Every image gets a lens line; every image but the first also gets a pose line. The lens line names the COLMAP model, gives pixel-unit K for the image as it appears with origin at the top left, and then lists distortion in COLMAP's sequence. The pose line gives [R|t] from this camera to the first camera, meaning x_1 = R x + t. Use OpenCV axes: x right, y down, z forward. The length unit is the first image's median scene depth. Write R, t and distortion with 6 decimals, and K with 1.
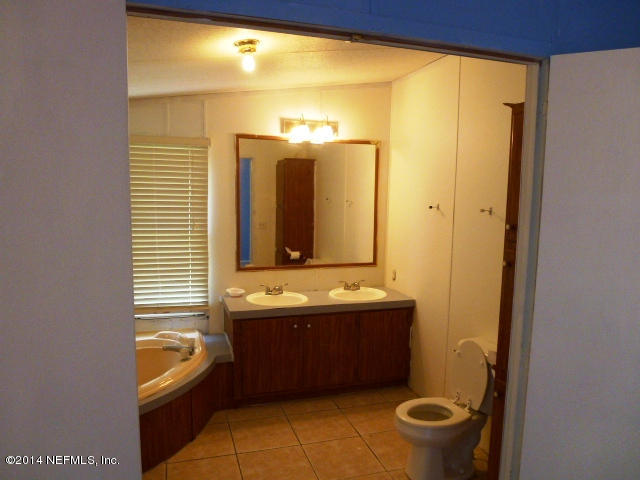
lens RADIAL K [[475.6, 0, 318.0], [0, 475.6, 240.7], [0, 0, 1]] dist [-0.035242, 0.016790]
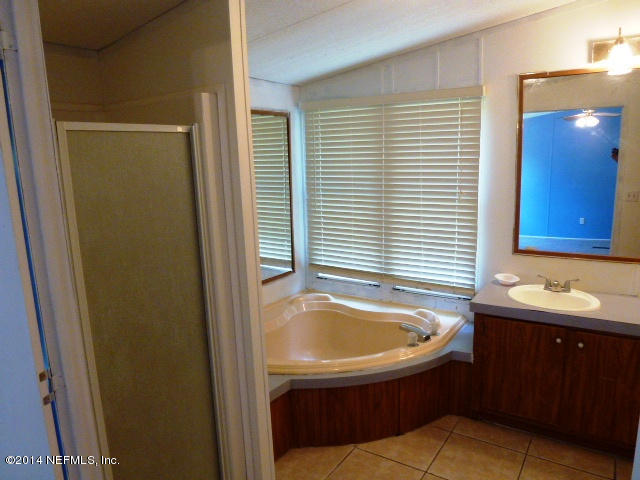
lens RADIAL K [[475.6, 0, 319.5], [0, 475.6, 241.8], [0, 0, 1]] dist [-0.035242, 0.016790]
pose [[0.634332, 0.103692, -0.766075, 0.234956], [-0.046431, 0.994285, 0.096134, -0.016051], [0.771665, -0.025411, 0.635521, 0.267373]]
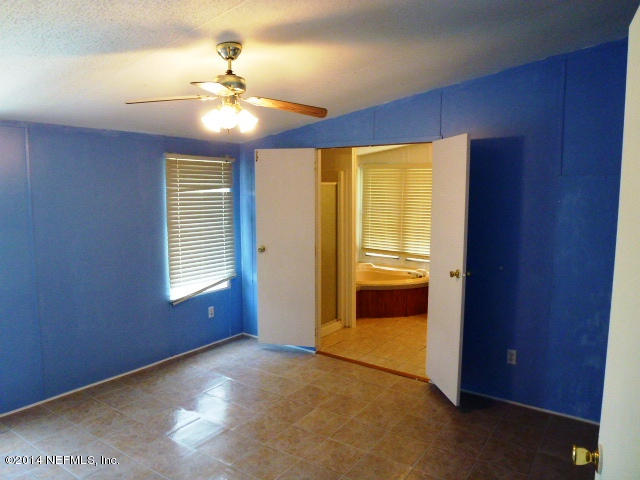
lens RADIAL K [[475.6, 0, 320.8], [0, 475.6, 240.0], [0, 0, 1]] dist [-0.035242, 0.016790]
pose [[0.603815, 0.078634, -0.793236, 0.901052], [-0.082813, 0.995926, 0.035689, 0.046306], [0.792811, 0.044141, 0.607867, -0.439585]]
